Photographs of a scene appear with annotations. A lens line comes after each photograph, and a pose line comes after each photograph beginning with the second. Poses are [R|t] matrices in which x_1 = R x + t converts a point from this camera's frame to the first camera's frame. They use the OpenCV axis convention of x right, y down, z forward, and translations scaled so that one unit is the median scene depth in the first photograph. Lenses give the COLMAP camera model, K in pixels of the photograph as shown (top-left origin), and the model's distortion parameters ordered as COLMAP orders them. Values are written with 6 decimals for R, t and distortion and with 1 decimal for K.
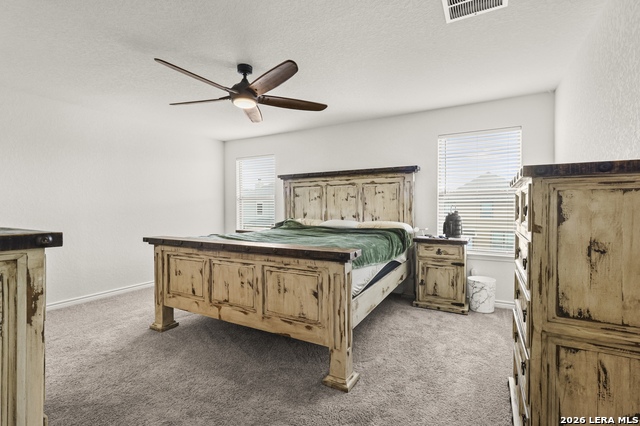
lens RADIAL K [[299.4, 0, 320.1], [0, 299.4, 212.6], [0, 0, 1]] dist [0.002223, 0.003067]
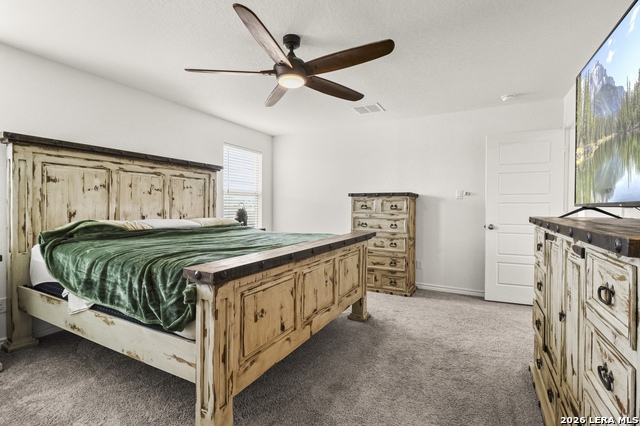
lens RADIAL K [[299.4, 0, 312.1], [0, 299.4, 217.2], [0, 0, 1]] dist [0.002223, 0.003067]
pose [[-0.007891, -0.036688, 0.999296, -0.709363], [0.008246, 0.999290, 0.036753, -0.006261], [-0.999935, 0.008530, -0.007583, 0.609443]]
